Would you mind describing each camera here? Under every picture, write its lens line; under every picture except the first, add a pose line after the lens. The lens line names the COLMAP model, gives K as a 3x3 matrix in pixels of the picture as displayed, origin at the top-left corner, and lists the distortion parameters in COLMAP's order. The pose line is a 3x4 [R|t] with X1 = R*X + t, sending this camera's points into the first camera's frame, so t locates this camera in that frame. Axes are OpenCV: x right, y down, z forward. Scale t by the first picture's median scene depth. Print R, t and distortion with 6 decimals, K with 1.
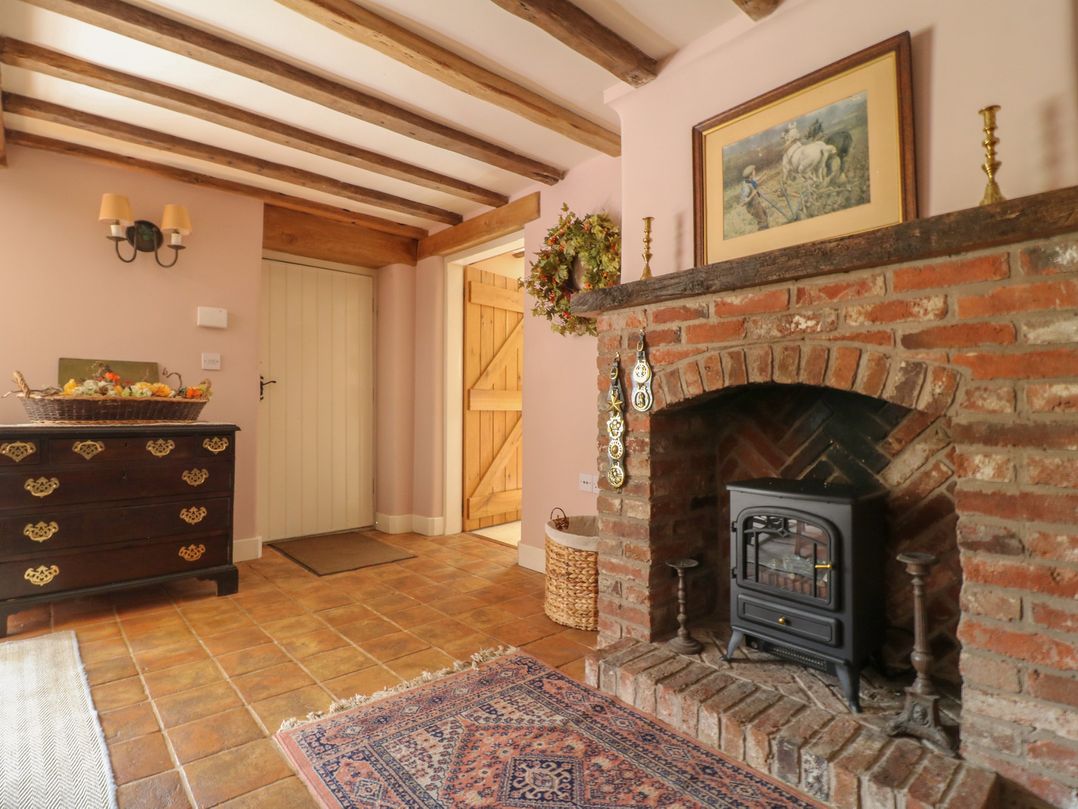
lens RADIAL K [[563.8, 0, 535.1], [0, 563.8, 395.1], [0, 0, 1]] dist [-0.002774, -0.013785]
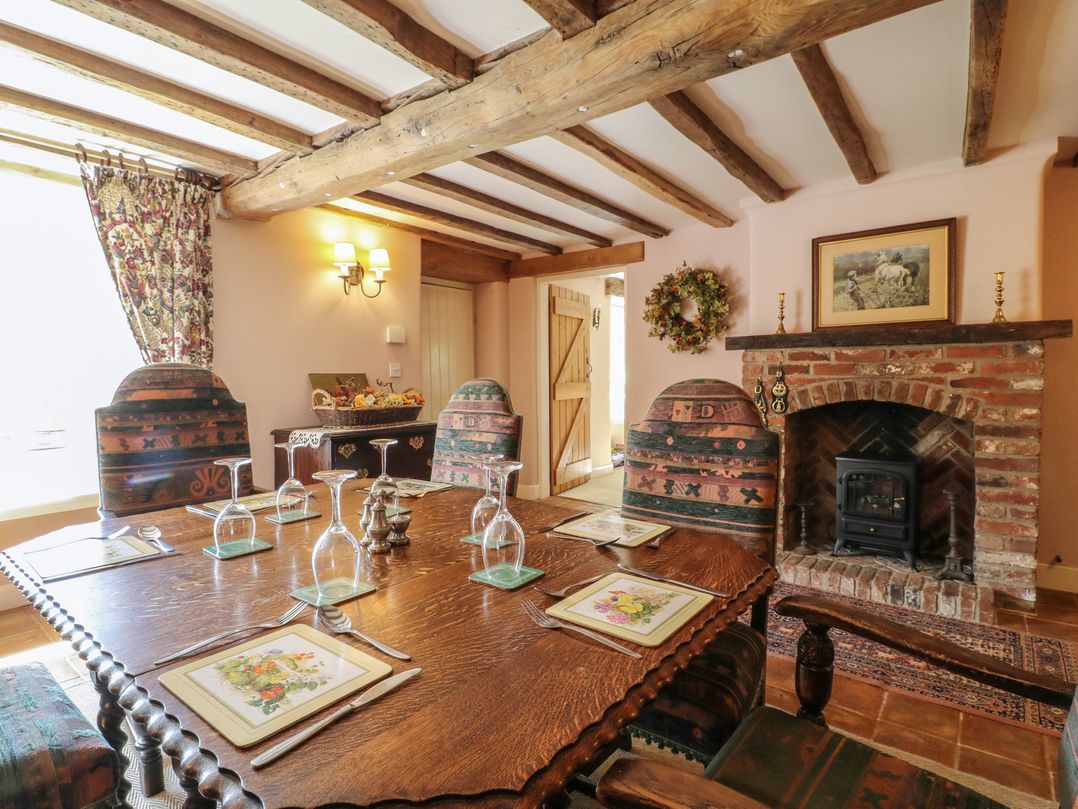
lens RADIAL K [[563.8, 0, 535.1], [0, 563.8, 395.1], [0, 0, 1]] dist [-0.002774, -0.013785]
pose [[0.983920, -0.017599, 0.177738, -0.973101], [0.006587, 0.998032, 0.062358, -0.160441], [-0.178486, -0.060185, 0.982100, -0.581589]]
